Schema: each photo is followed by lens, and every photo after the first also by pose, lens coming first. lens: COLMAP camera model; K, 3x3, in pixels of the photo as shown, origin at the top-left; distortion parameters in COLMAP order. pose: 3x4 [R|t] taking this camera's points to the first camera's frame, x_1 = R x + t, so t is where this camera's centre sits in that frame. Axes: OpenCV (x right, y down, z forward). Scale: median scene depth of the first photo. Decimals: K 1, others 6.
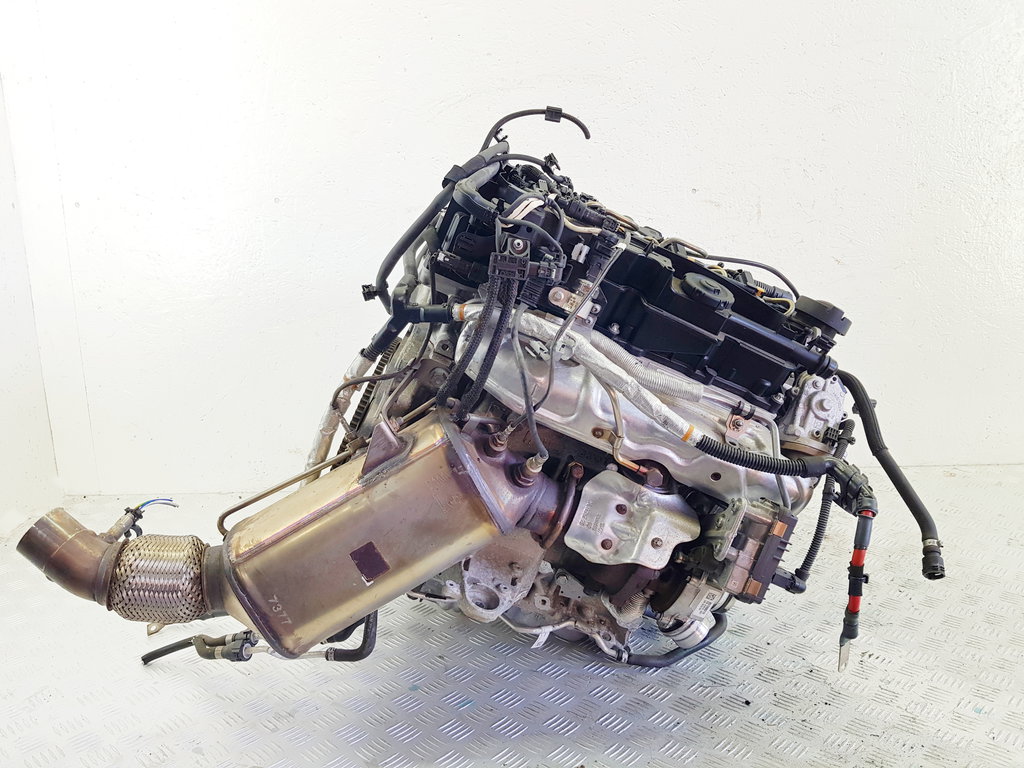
lens RADIAL K [[774.8, 0, 512.0], [0, 774.8, 384.0], [0, 0, 1]] dist [0.091549, -0.138587]
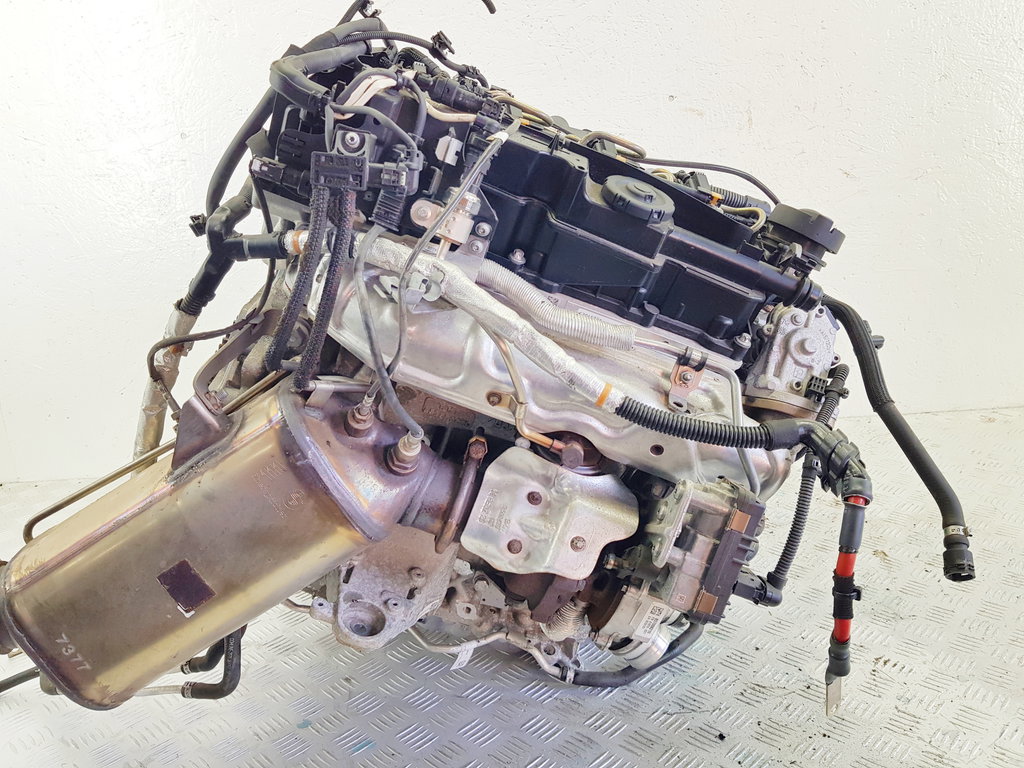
lens RADIAL K [[777.8, 0, 516.2], [0, 777.8, 365.3], [0, 0, 1]] dist [0.083862, -0.122336]
pose [[0.998360, -0.044225, -0.036355, 0.157423], [0.045471, 0.998381, 0.034174, 0.007085], [0.034785, -0.035771, 0.998754, 0.257859]]
